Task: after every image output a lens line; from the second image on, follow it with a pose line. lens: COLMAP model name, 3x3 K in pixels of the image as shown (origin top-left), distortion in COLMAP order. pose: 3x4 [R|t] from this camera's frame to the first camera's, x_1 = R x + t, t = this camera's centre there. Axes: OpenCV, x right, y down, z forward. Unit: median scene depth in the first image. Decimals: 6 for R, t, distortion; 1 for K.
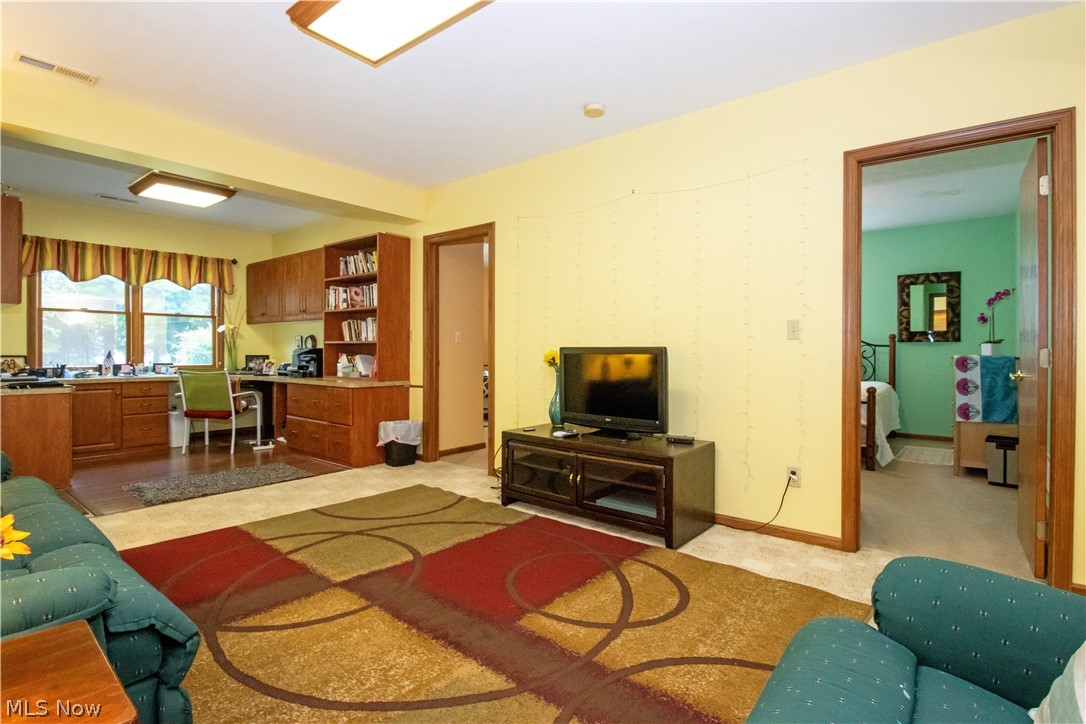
lens RADIAL K [[532.6, 0, 539.8], [0, 532.6, 354.7], [0, 0, 1]] dist [-0.000378, -0.007790]
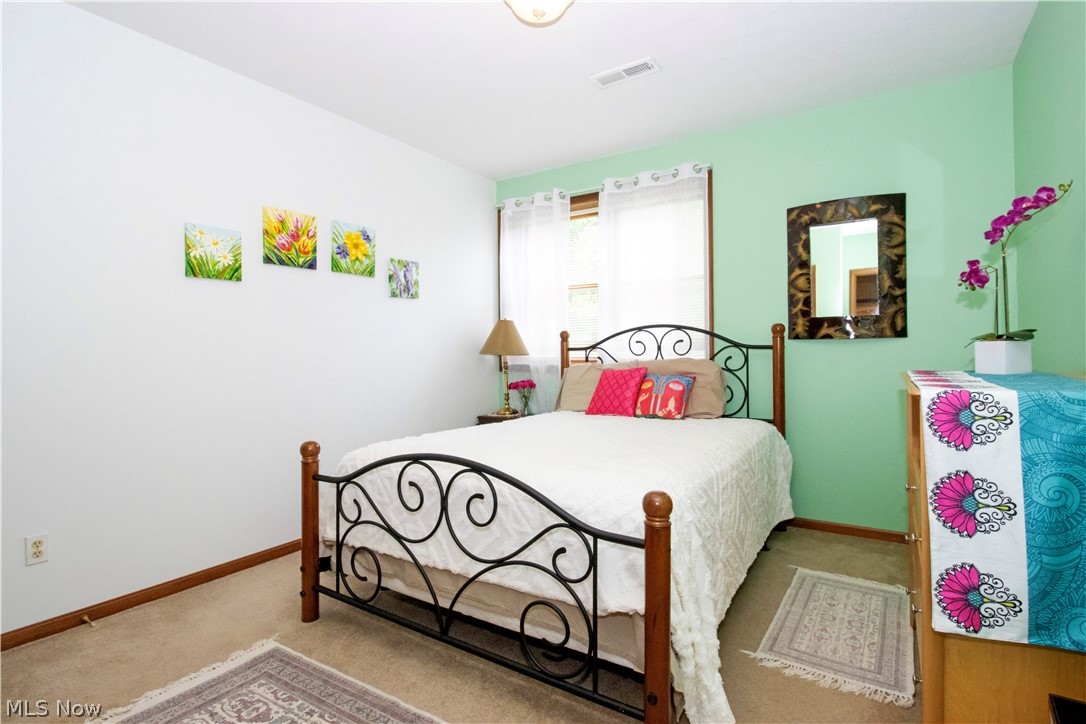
lens RADIAL K [[532.6, 0, 539.4], [0, 532.6, 355.0], [0, 0, 1]] dist [-0.000378, -0.007790]
pose [[0.994967, -0.016017, 0.098911, 0.403041], [0.016012, 0.999871, 0.000846, -0.013626], [-0.098912, 0.000742, 0.995096, 0.541008]]
